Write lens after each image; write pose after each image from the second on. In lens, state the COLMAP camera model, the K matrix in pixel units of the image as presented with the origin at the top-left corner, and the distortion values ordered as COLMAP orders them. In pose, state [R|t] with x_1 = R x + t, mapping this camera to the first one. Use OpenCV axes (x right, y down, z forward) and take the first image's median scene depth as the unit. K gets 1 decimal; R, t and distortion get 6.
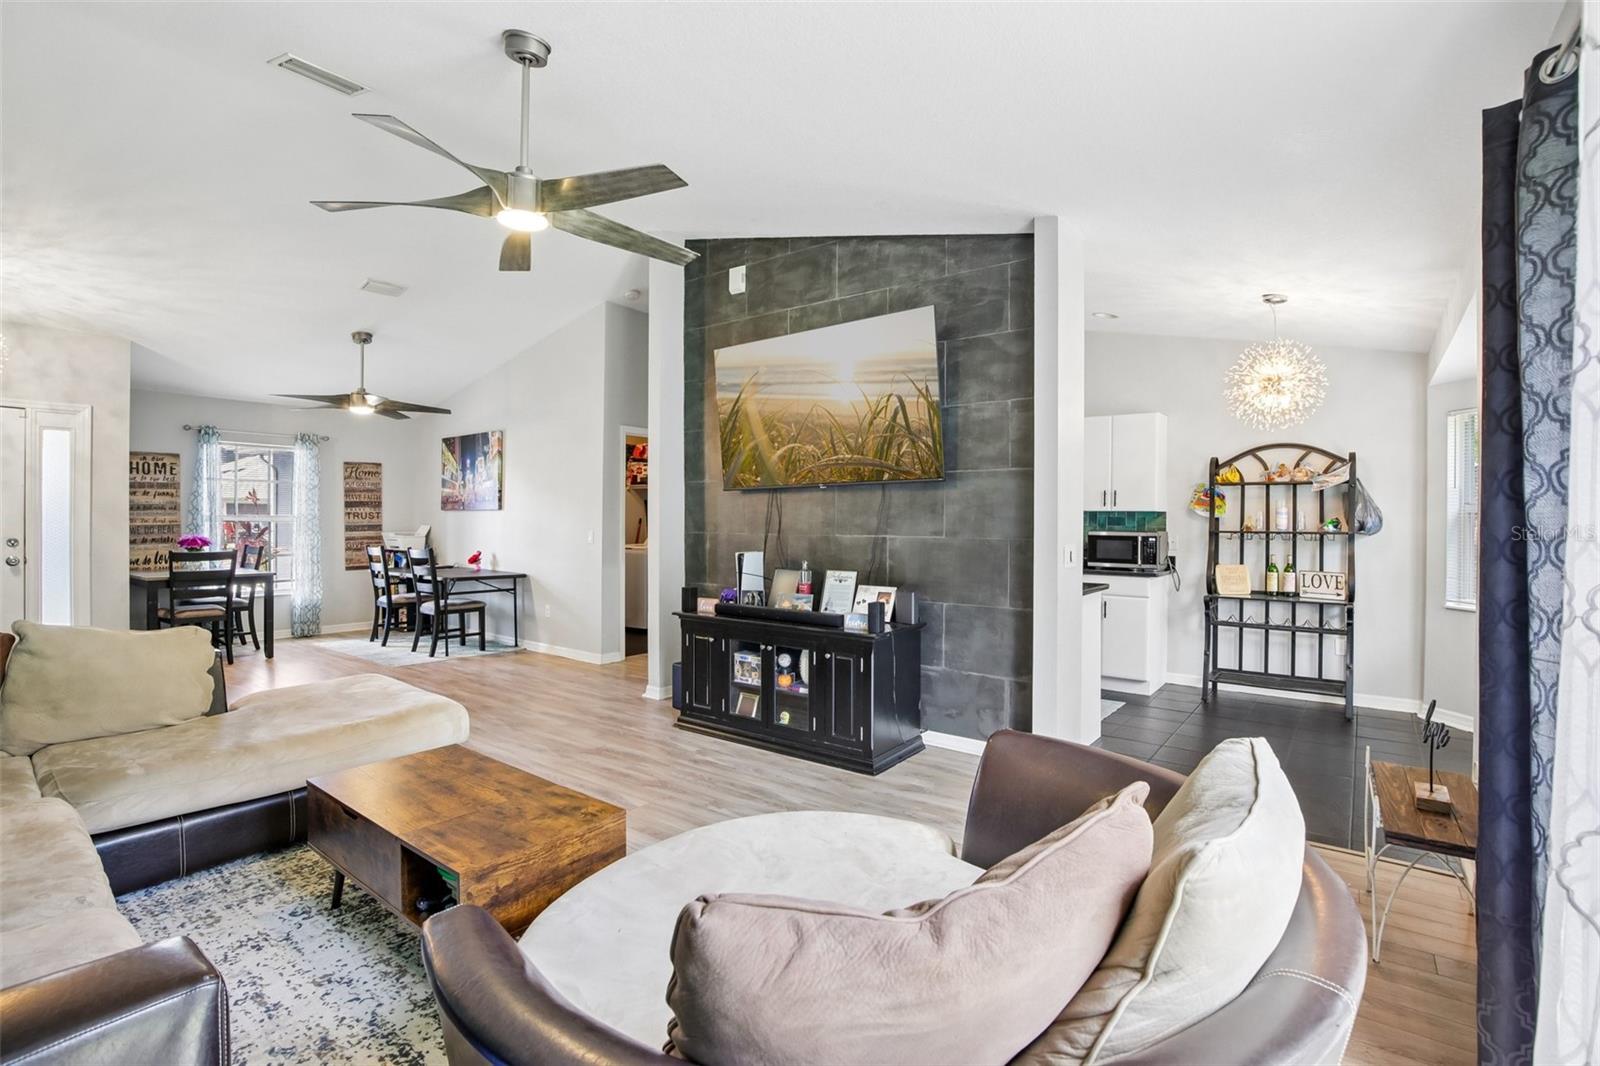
lens RADIAL K [[732.9, 0, 809.9], [0, 732.9, 523.6], [0, 0, 1]] dist [-0.025951, 0.001202]
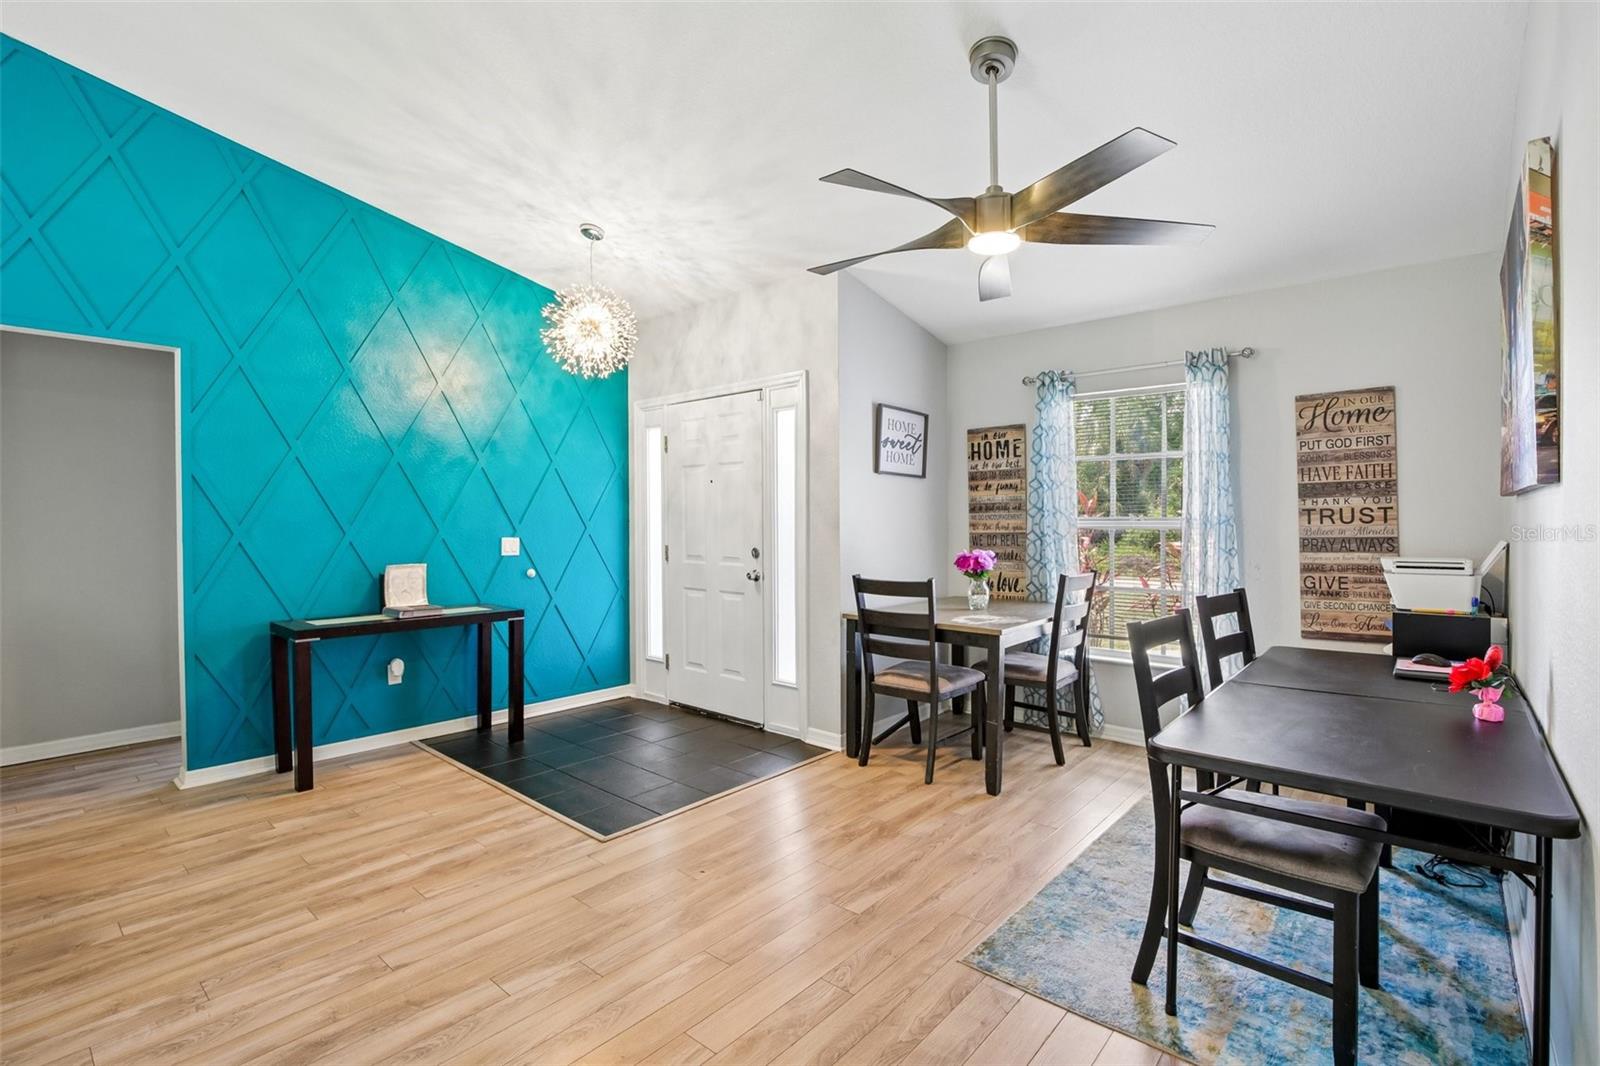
lens RADIAL K [[732.9, 0, 804.5], [0, 732.9, 525.2], [0, 0, 1]] dist [-0.025951, 0.001202]
pose [[-0.059346, 0.002167, -0.998235, -0.172274], [-0.003057, 0.999993, 0.002353, -0.005382], [0.998233, 0.003191, -0.059339, 0.705449]]
